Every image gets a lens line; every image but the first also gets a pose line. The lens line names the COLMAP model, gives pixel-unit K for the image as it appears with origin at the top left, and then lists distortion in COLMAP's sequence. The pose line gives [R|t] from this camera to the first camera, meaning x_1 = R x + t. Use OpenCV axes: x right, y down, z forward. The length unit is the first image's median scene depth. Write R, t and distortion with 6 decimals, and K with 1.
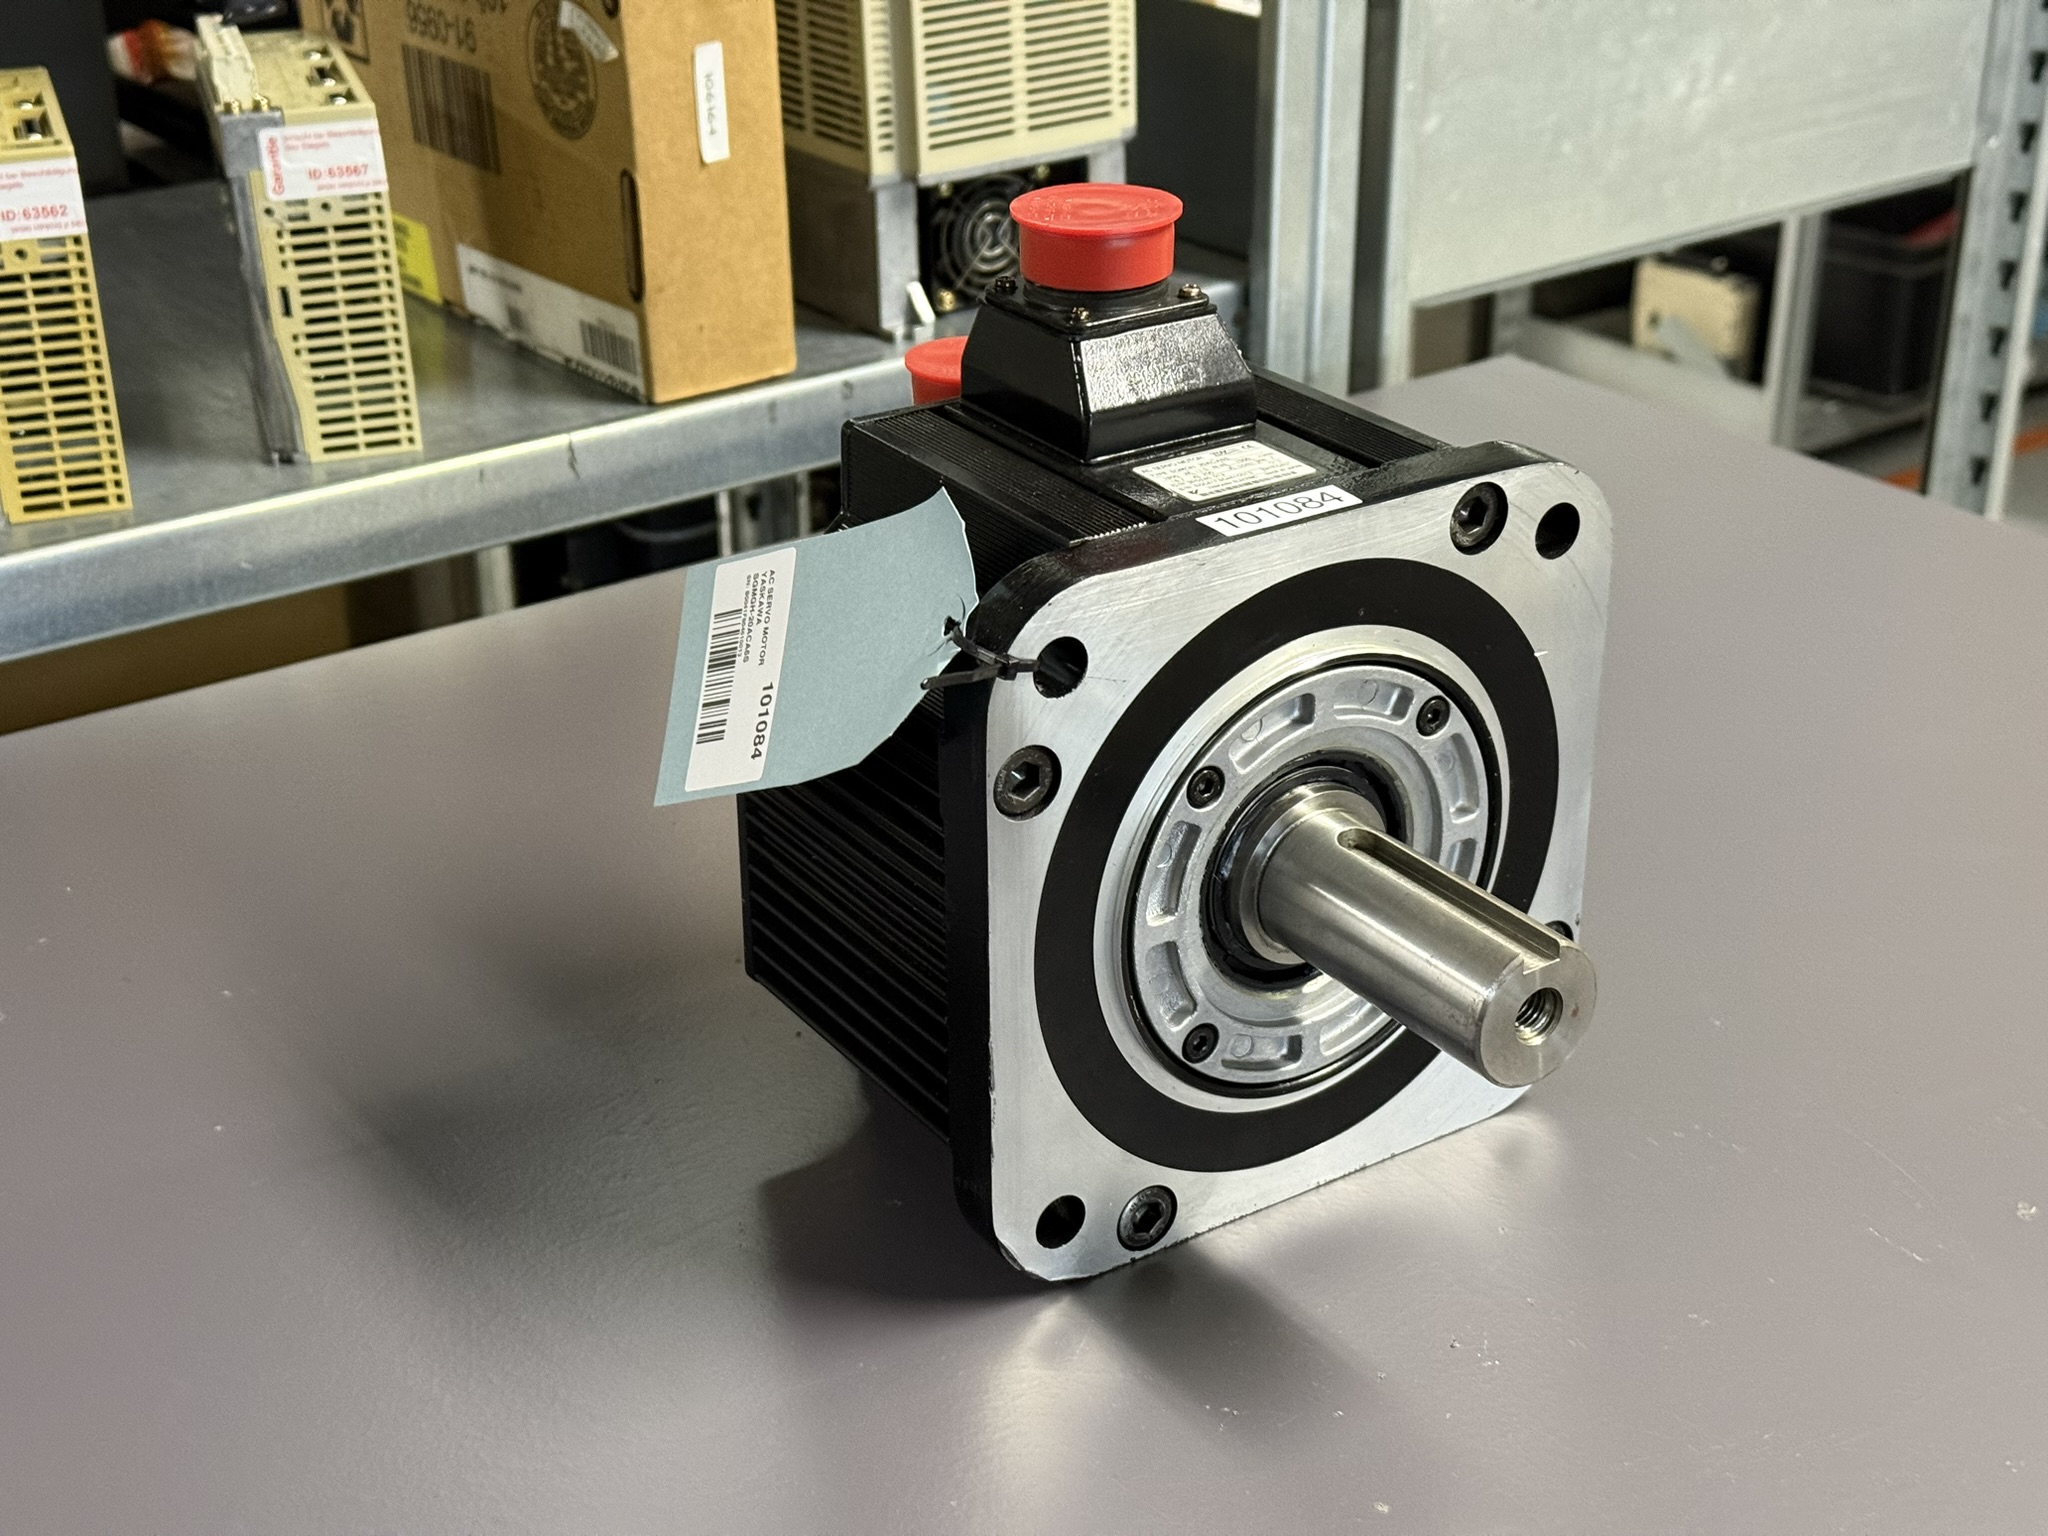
lens RADIAL K [[2820.3, 0, 1024.0], [0, 2820.3, 768.0], [0, 0, 1]] dist [0.033509, 0.044271]
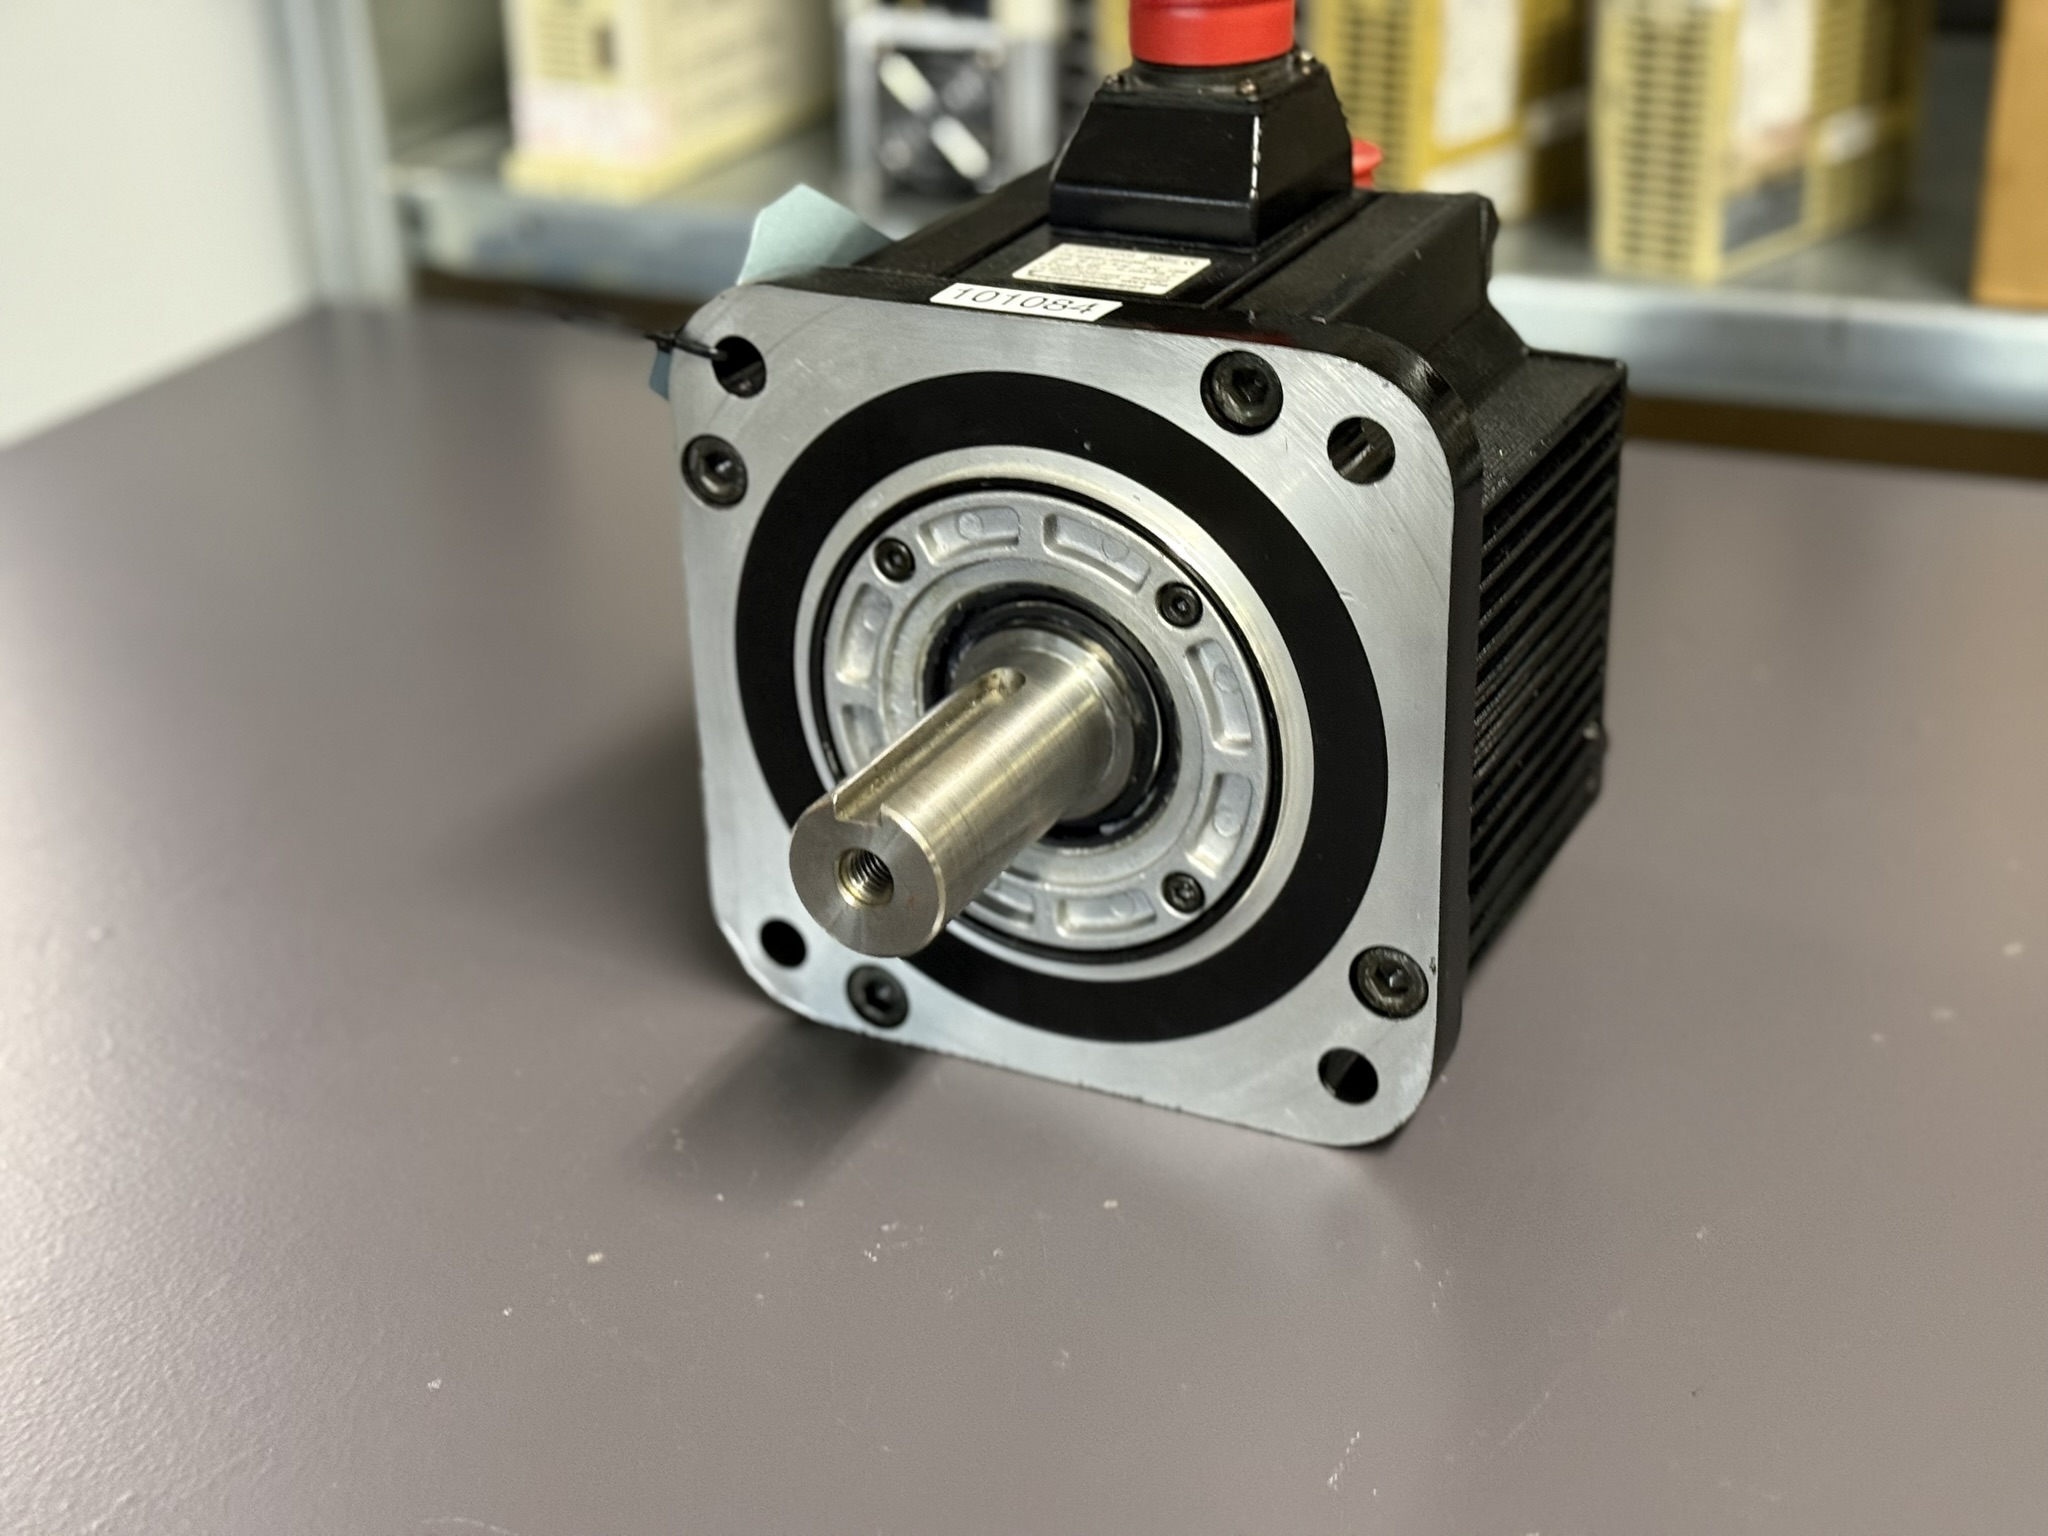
lens RADIAL K [[2839.3, 0, 1024.0], [0, 2839.3, 768.0], [0, 0, 1]] dist [0.107740, 0.036590]
pose [[0.496454, 0.372413, -0.784119, 0.833783], [-0.351120, 0.912255, 0.210964, -0.141966], [0.793882, 0.170586, 0.583654, 0.467197]]
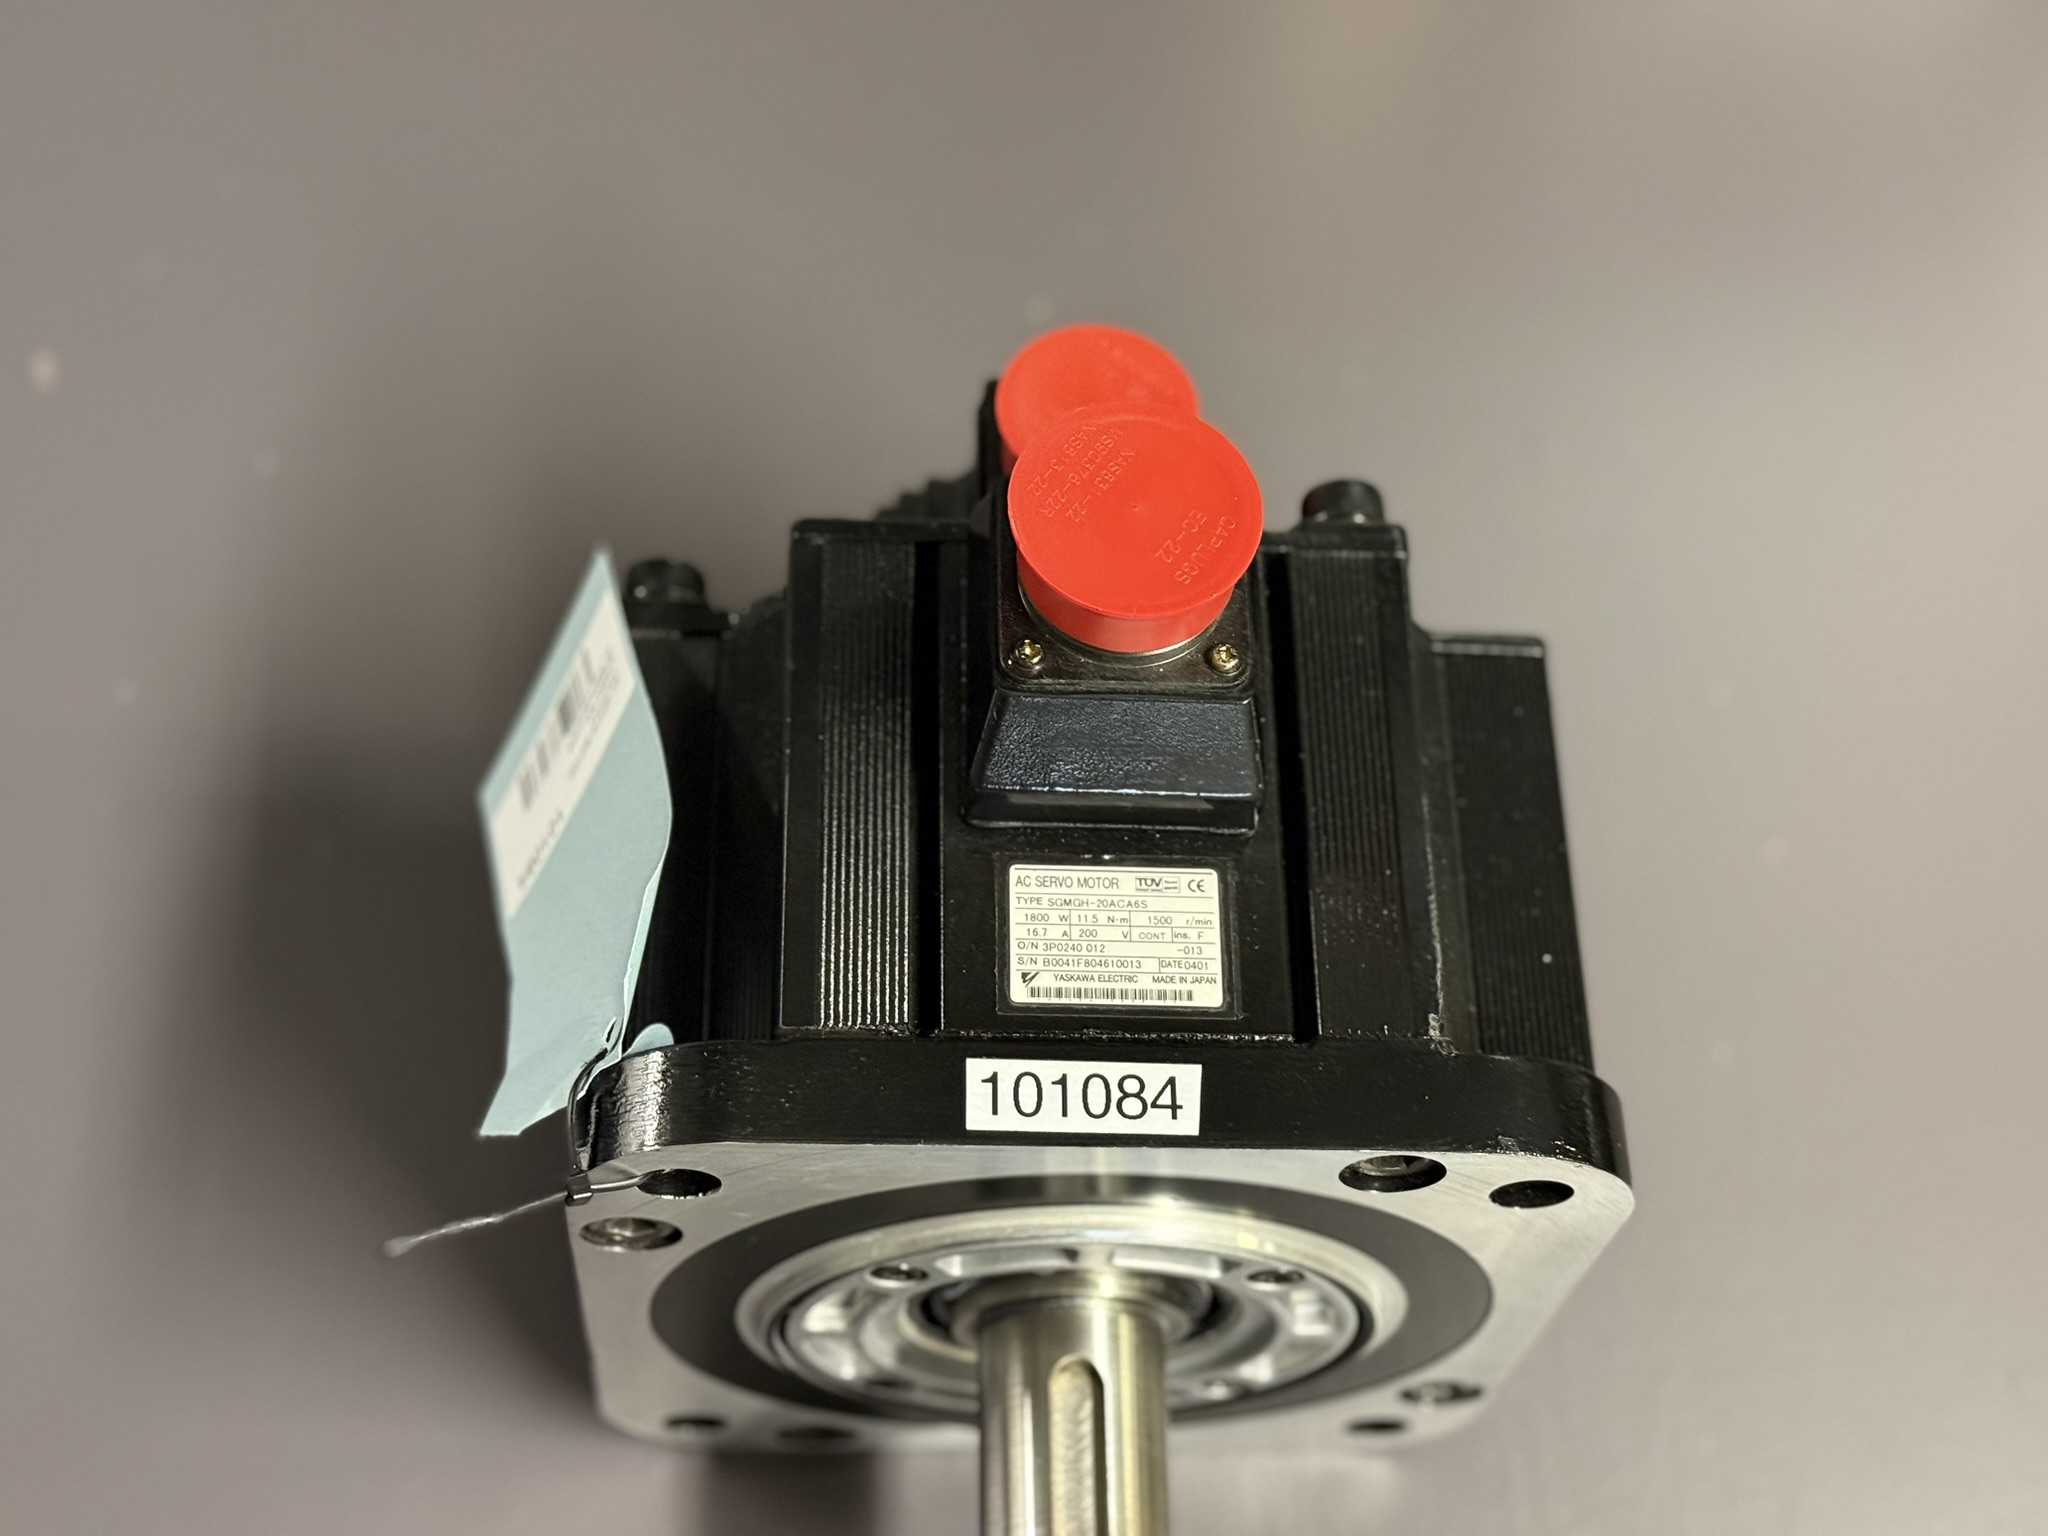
lens RADIAL K [[2820.3, 0, 1024.0], [0, 2820.3, 768.0], [0, 0, 1]] dist [0.033509, 0.044271]
pose [[0.840729, 0.504802, -0.195830, 0.169561], [-0.304102, 0.739462, 0.600598, -0.556941], [0.447992, -0.445388, 0.775199, 0.452709]]
